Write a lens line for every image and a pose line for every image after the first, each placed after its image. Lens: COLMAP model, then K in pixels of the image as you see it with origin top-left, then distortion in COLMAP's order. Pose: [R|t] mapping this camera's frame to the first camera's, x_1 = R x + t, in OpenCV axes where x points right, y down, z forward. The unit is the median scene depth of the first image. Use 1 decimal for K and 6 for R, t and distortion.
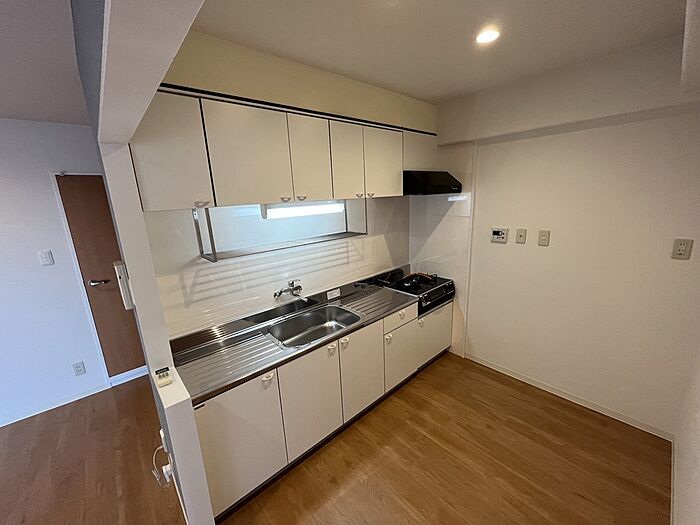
lens RADIAL K [[281.9, 0, 350.0], [0, 281.9, 262.5], [0, 0, 1]] dist [0.000161, -0.000485]
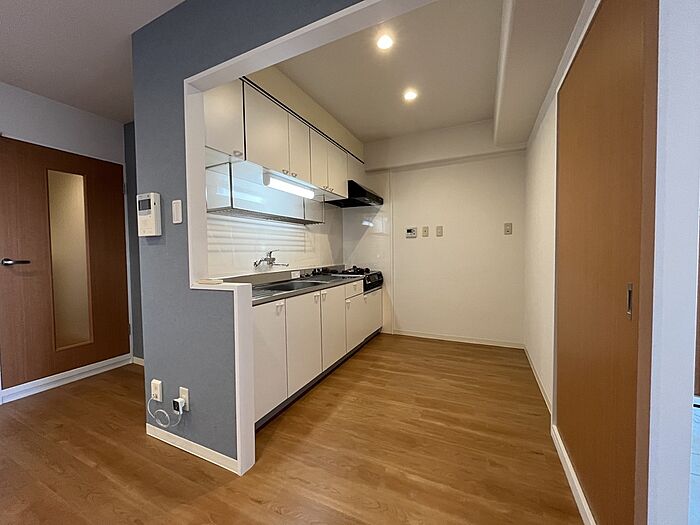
lens RADIAL K [[281.9, 0, 350.0], [0, 281.9, 262.5], [0, 0, 1]] dist [0.000161, -0.000485]
pose [[0.921836, 0.012468, 0.387380, -0.322208], [0.068167, 0.978687, -0.193716, 0.324100], [-0.381539, 0.204981, 0.901338, -0.137961]]
